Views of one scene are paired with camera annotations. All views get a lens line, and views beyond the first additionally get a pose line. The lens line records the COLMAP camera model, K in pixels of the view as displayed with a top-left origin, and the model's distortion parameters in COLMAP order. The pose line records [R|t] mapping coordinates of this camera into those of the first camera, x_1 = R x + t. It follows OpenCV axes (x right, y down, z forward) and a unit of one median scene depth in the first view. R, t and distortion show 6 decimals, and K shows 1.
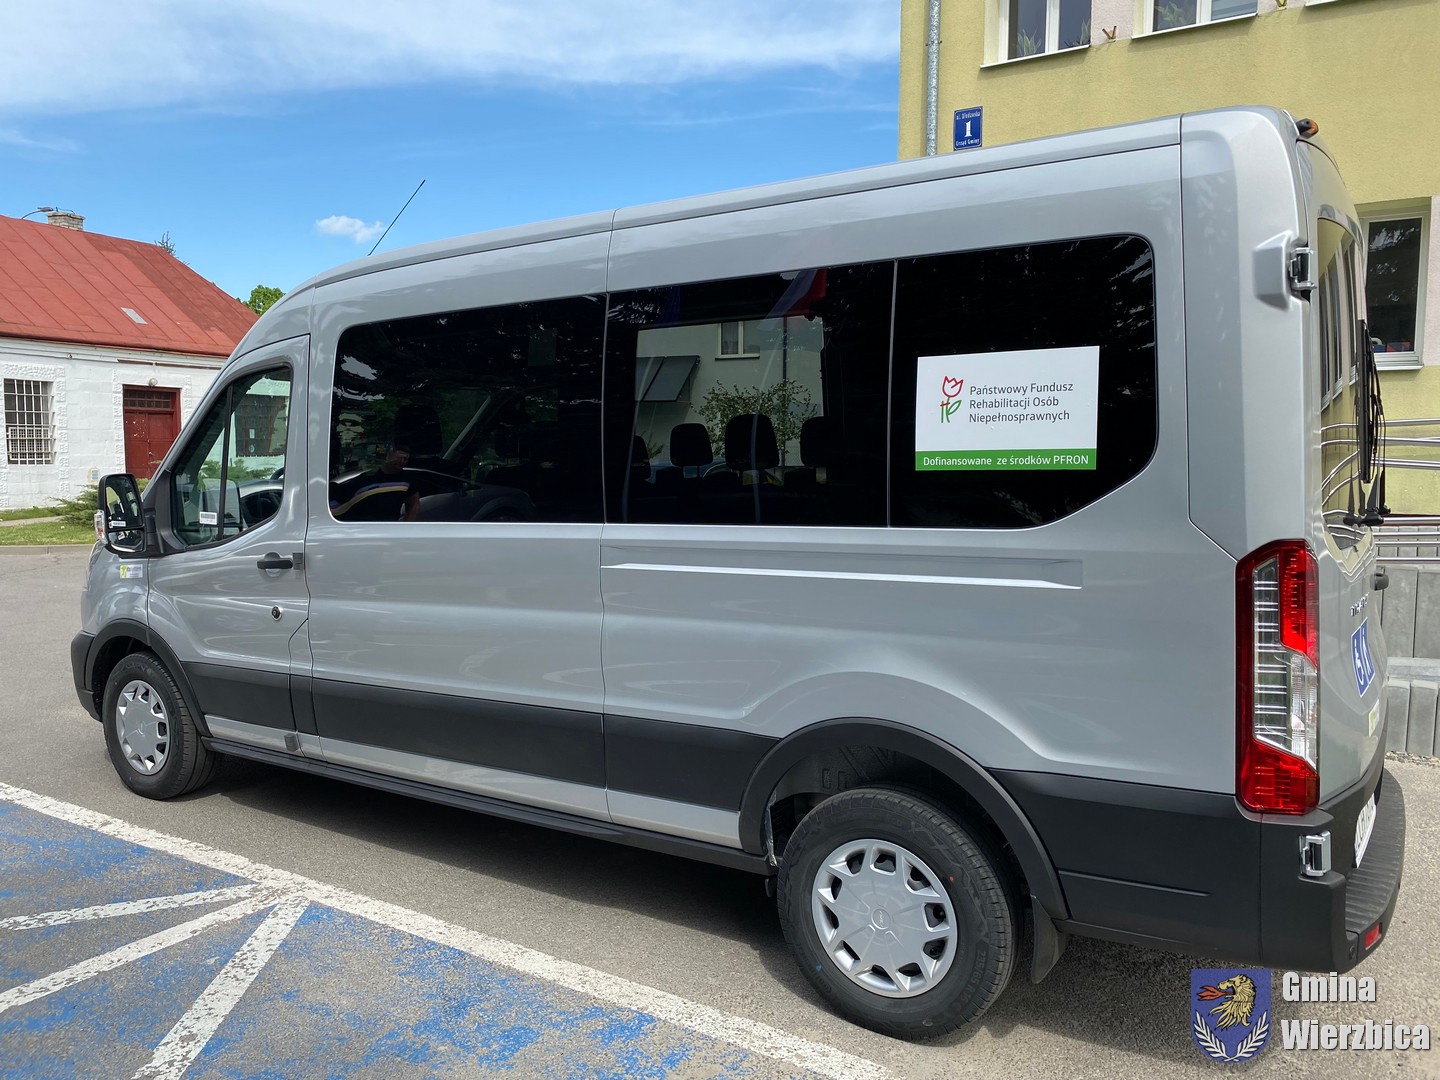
lens RADIAL K [[1105.1, 0, 715.4], [0, 1105.1, 537.6], [0, 0, 1]] dist [0.010563, -0.003018]
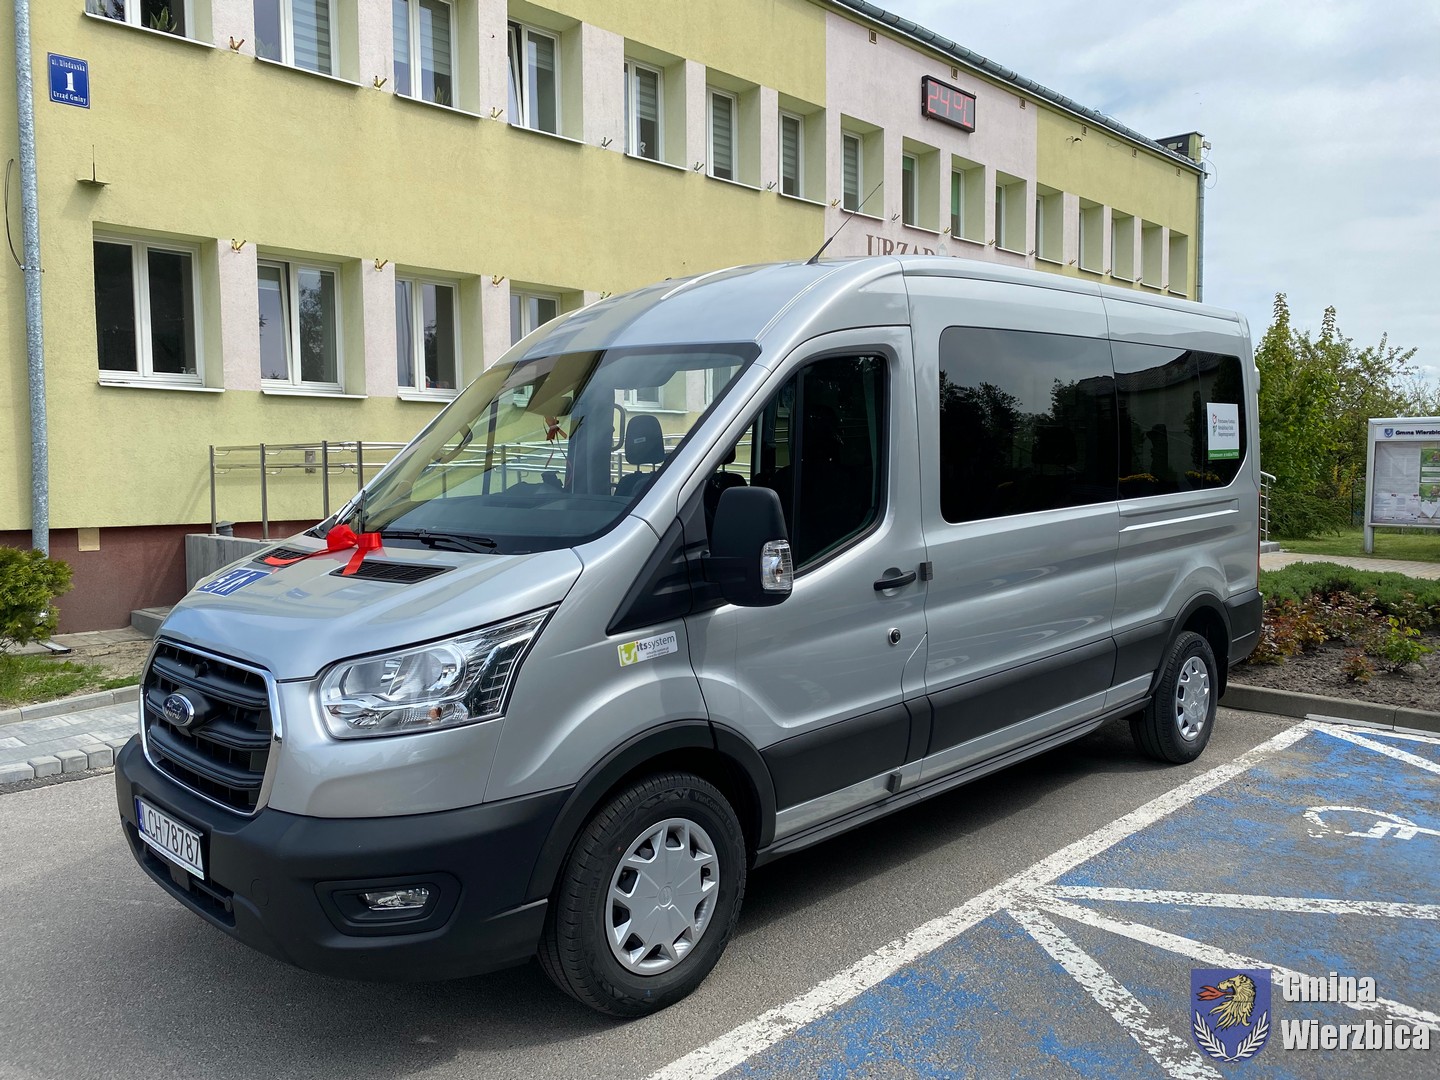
lens RADIAL K [[1105.1, 0, 726.6], [0, 1105.1, 536.8], [0, 0, 1]] dist [0.010563, -0.003018]
pose [[0.202482, -0.066700, 0.977012, -1.229844], [0.091633, 0.994591, 0.048909, -0.063224], [-0.974989, 0.079623, 0.207499, 0.914049]]
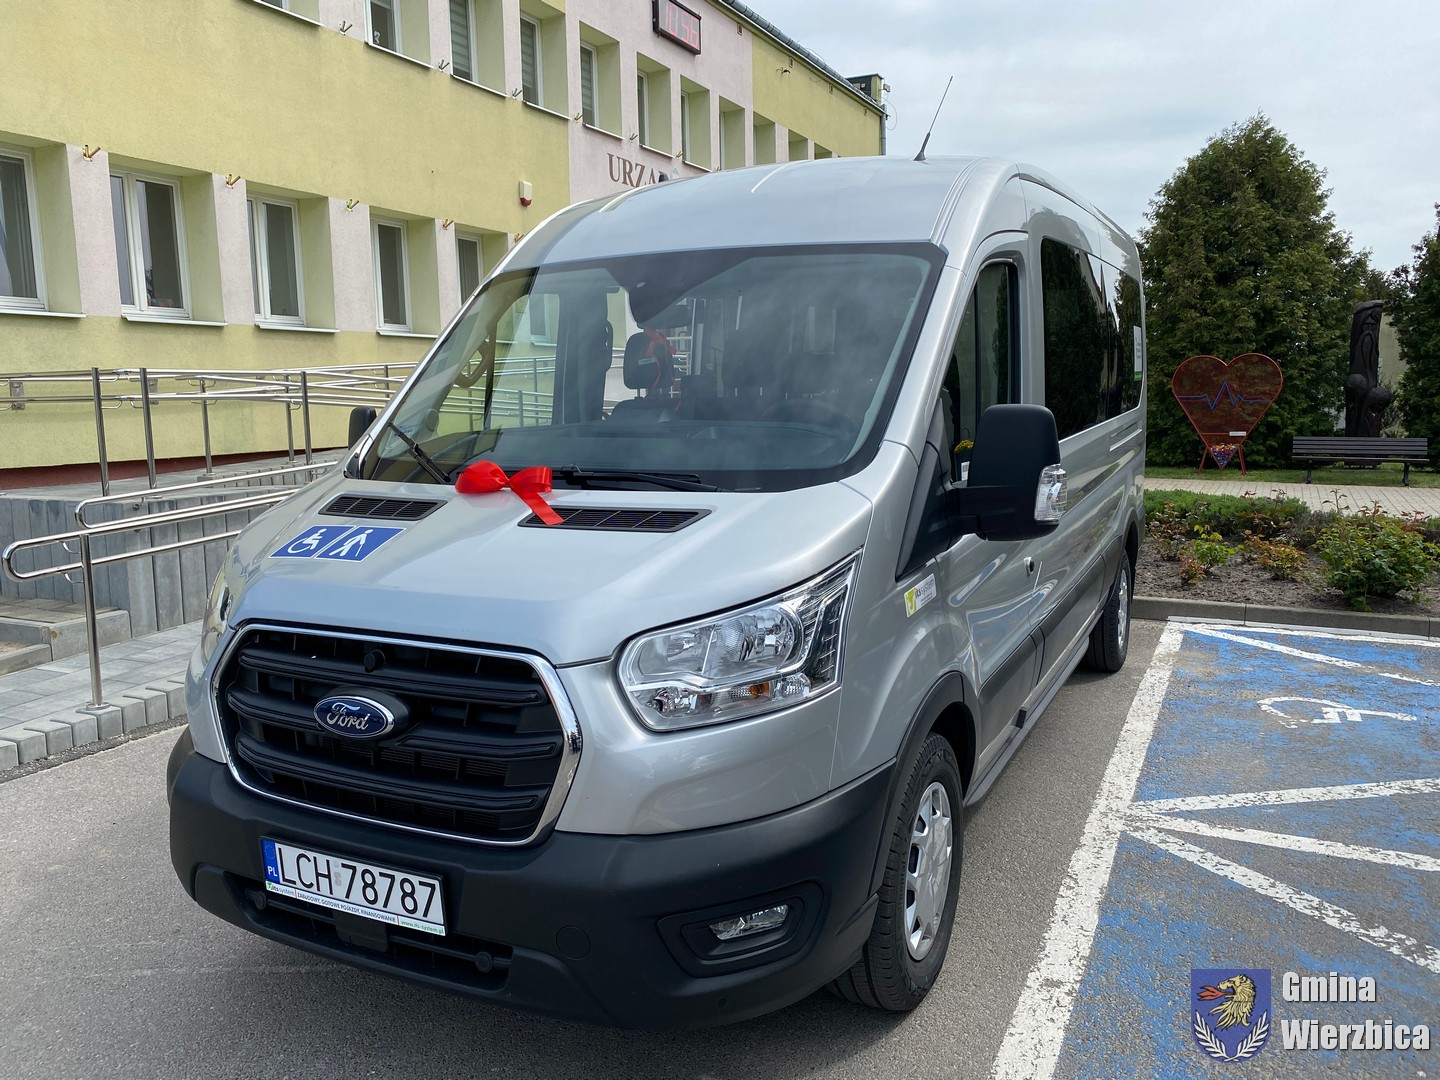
lens RADIAL K [[1105.1, 0, 722.0], [0, 1105.1, 535.4], [0, 0, 1]] dist [0.010563, -0.003018]
pose [[-0.110724, -0.126545, 0.985762, -1.147150], [0.102579, 0.985108, 0.137983, -0.089391], [-0.988543, 0.116396, -0.096095, 1.264785]]
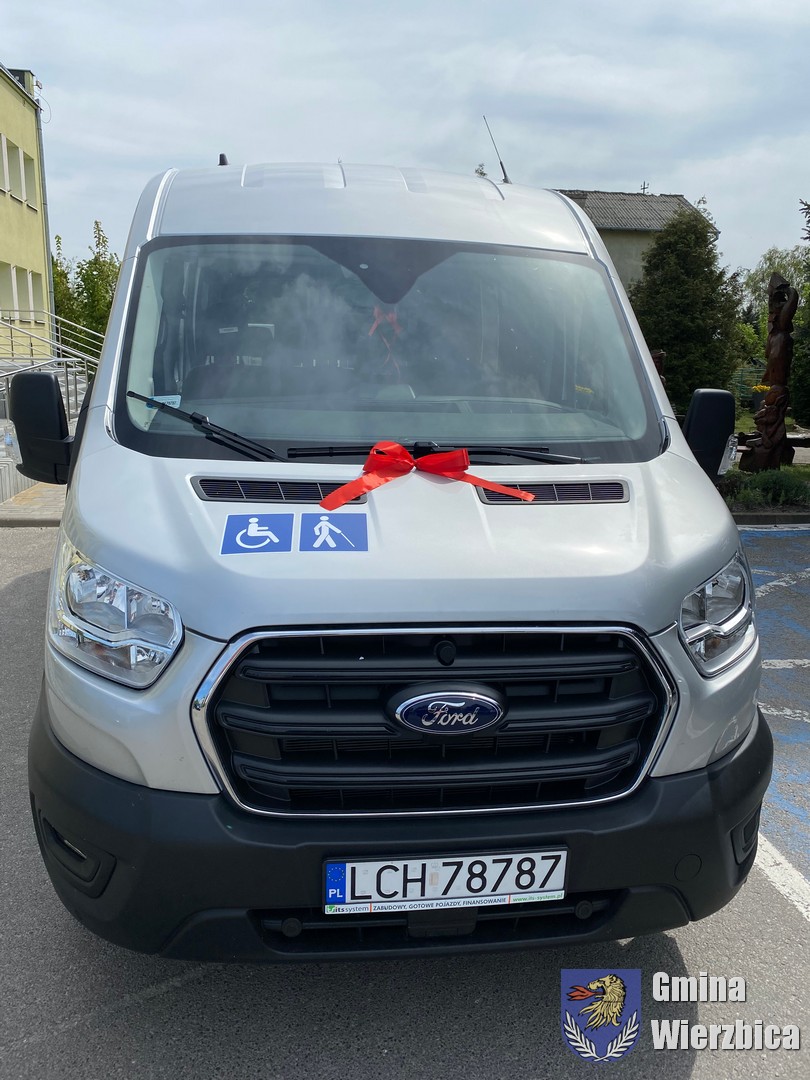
lens RADIAL K [[828.8, 0, 405.0], [0, 828.8, 543.1], [0, 0, 1]] dist [0.010563, -0.003018]
pose [[-0.654034, -0.182341, 0.734160, -0.880454], [0.037137, 0.961605, 0.271914, -0.127486], [-0.755553, 0.205106, -0.622151, 1.620680]]
